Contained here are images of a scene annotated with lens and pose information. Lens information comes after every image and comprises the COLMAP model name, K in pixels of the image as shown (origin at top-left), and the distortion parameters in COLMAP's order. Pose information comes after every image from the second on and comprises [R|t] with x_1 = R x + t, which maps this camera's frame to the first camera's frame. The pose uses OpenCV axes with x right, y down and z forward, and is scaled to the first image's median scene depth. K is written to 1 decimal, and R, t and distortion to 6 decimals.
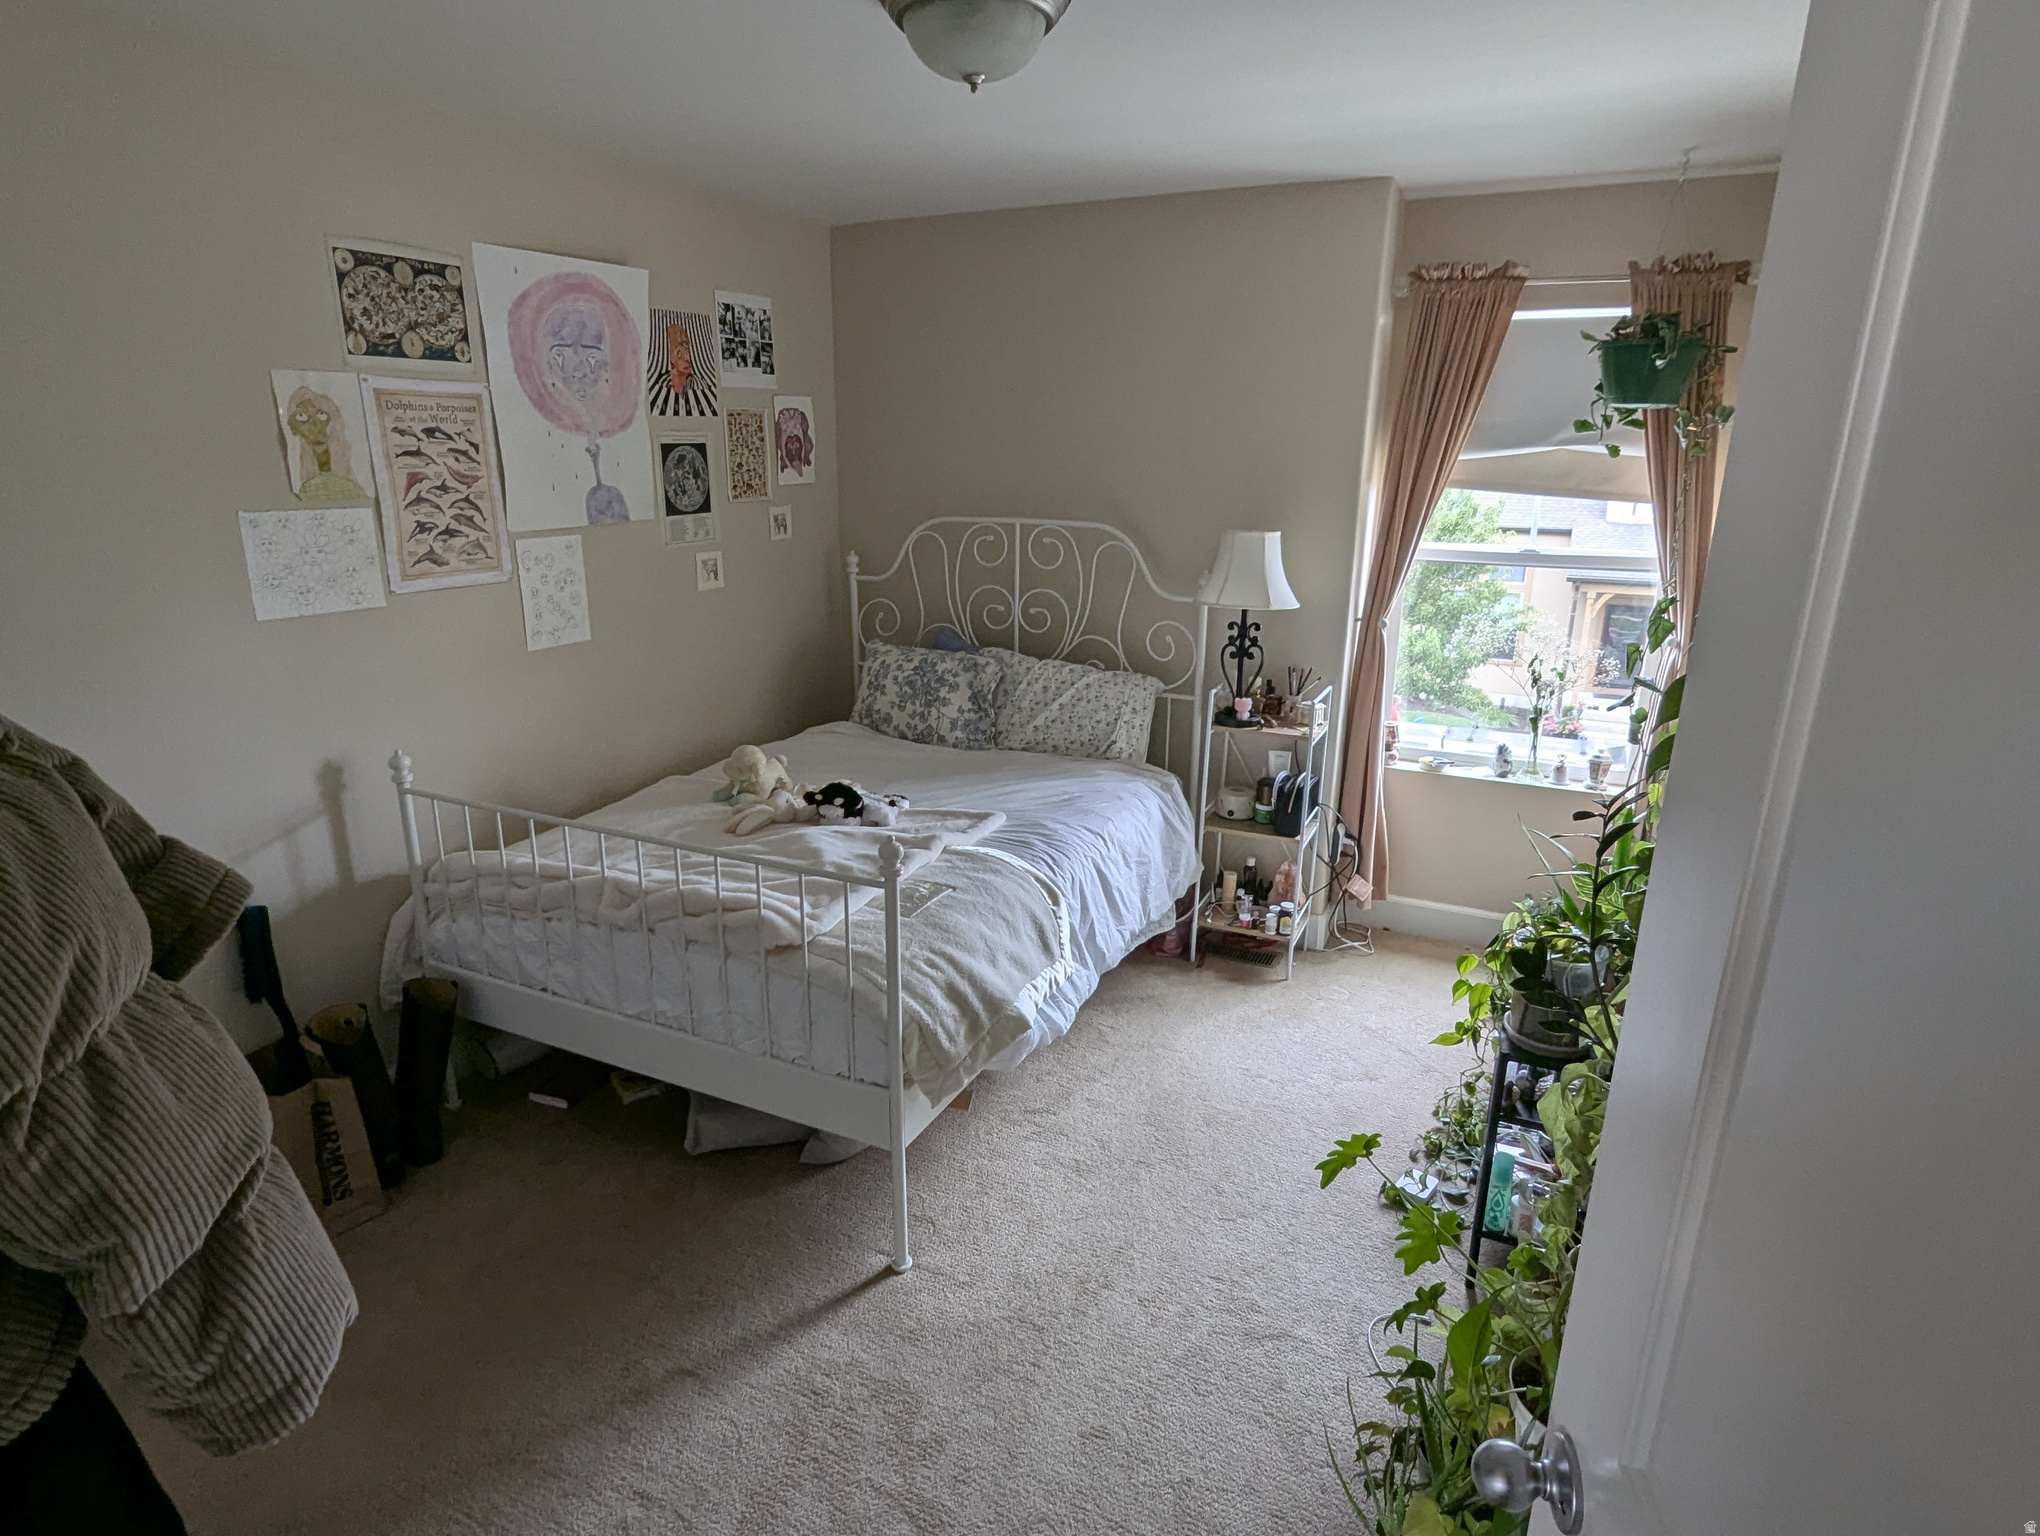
lens RADIAL K [[1133.0, 0, 1024.8], [0, 1133.0, 777.6], [0, 0, 1]] dist [-0.003194, 0.014359]
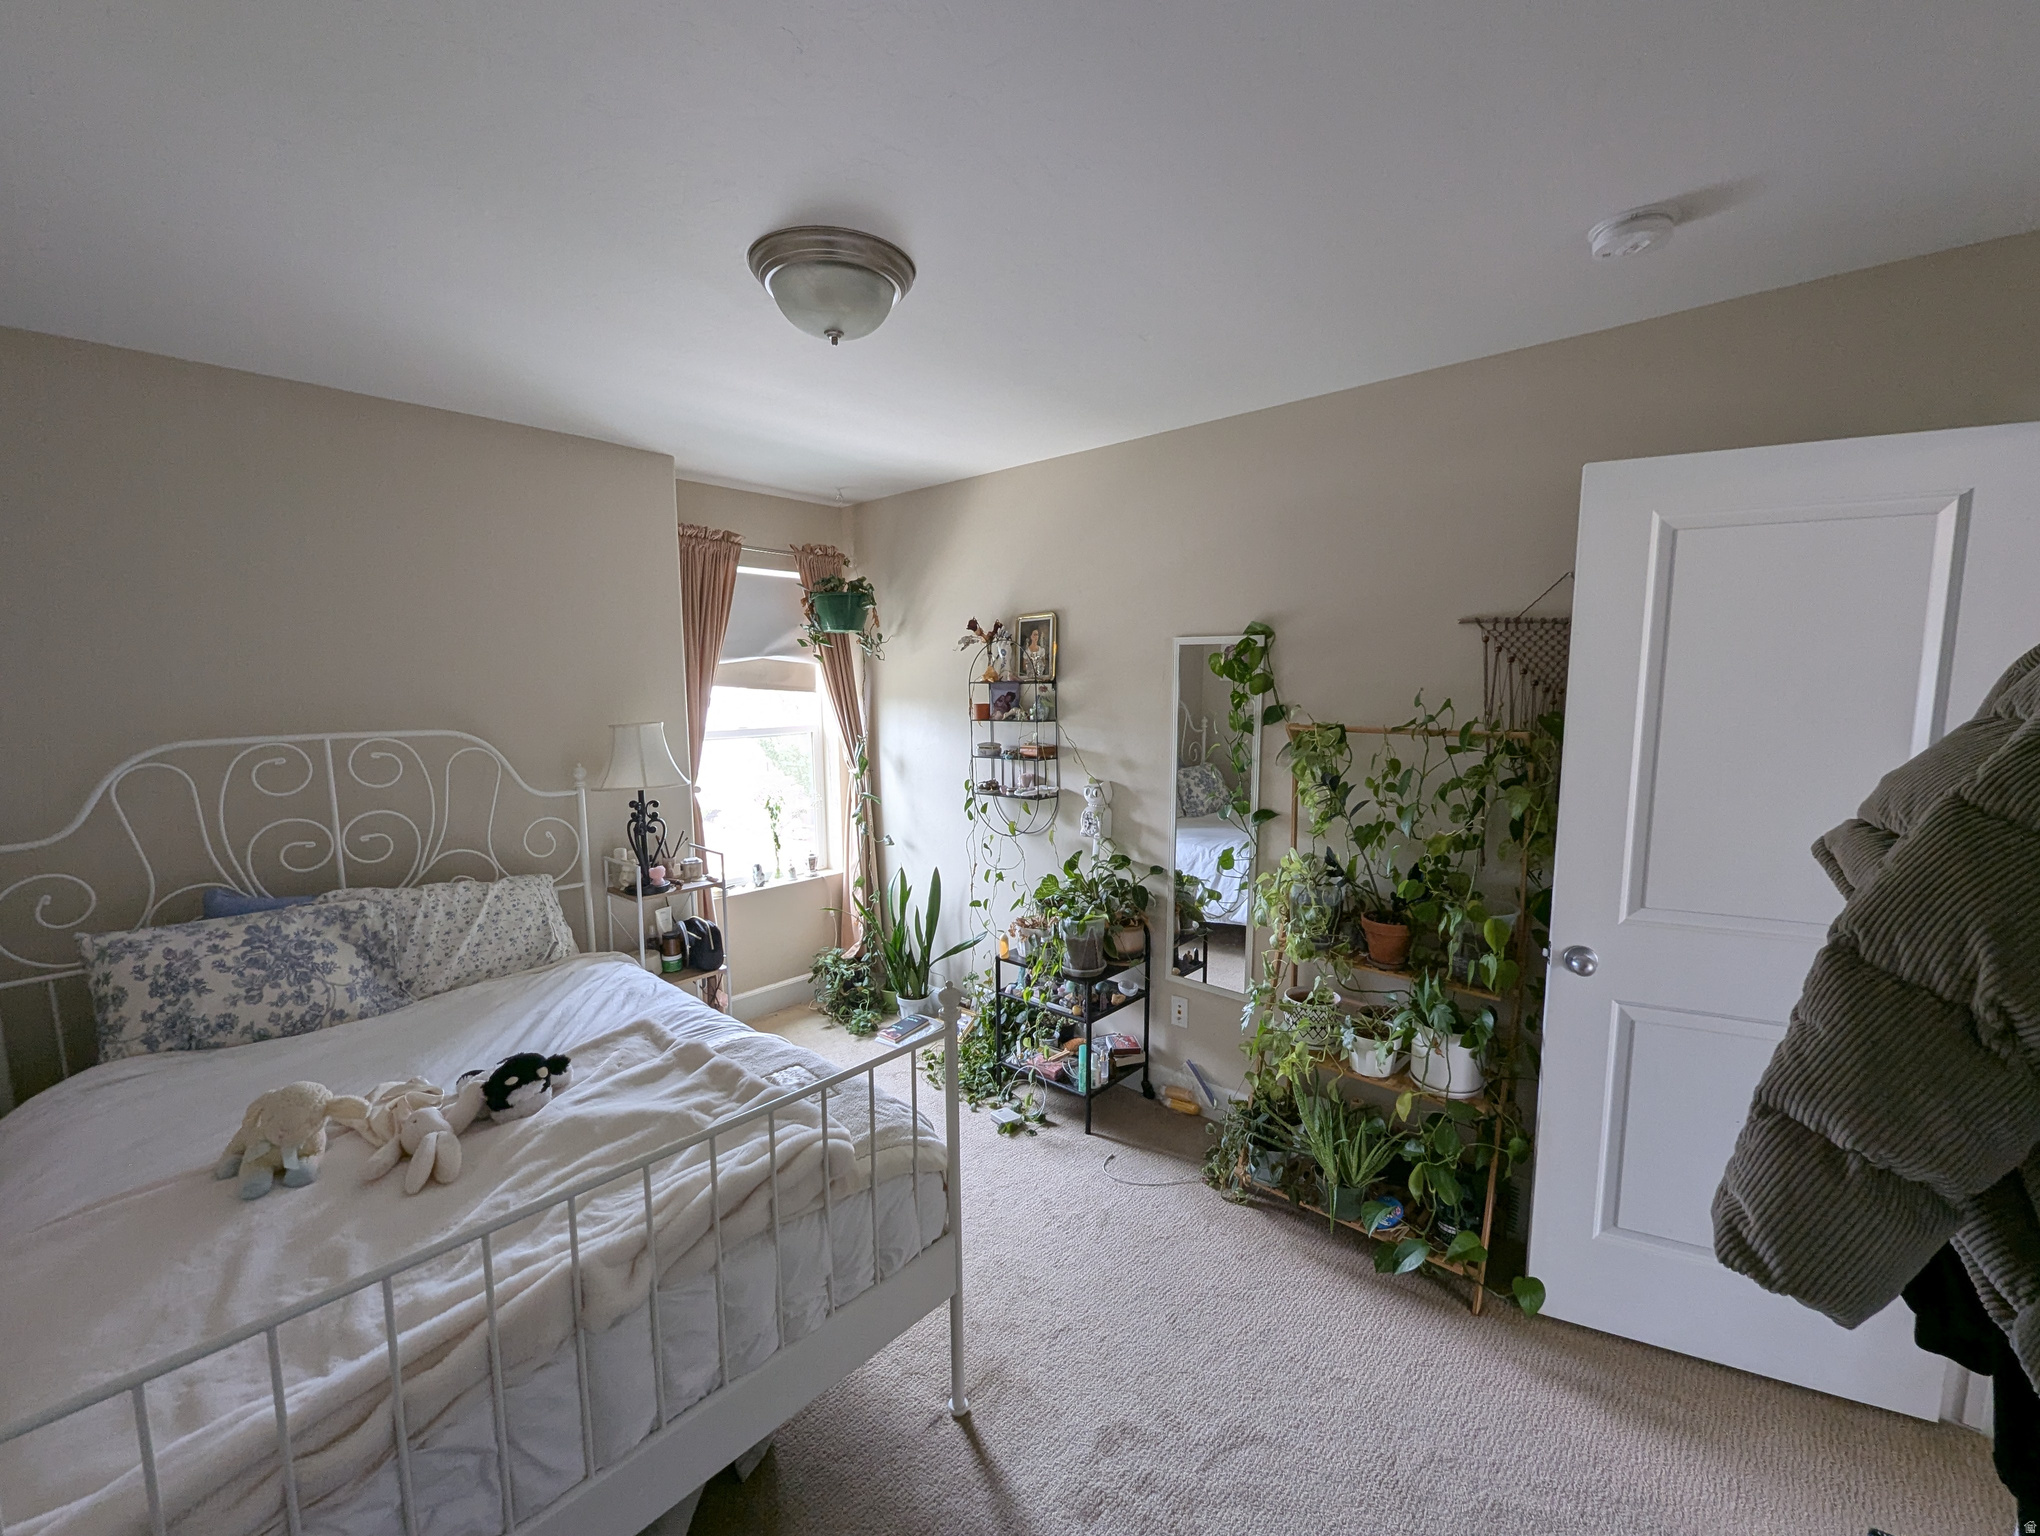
lens RADIAL K [[844.2, 0, 1028.2], [0, 844.2, 766.2], [0, 0, 1]] dist [-0.000101, -0.000037]
pose [[0.290117, -0.112303, 0.950379, -0.469505], [0.280342, 0.959497, 0.027802, -0.082130], [-0.915008, 0.258365, 0.309850, 0.354151]]
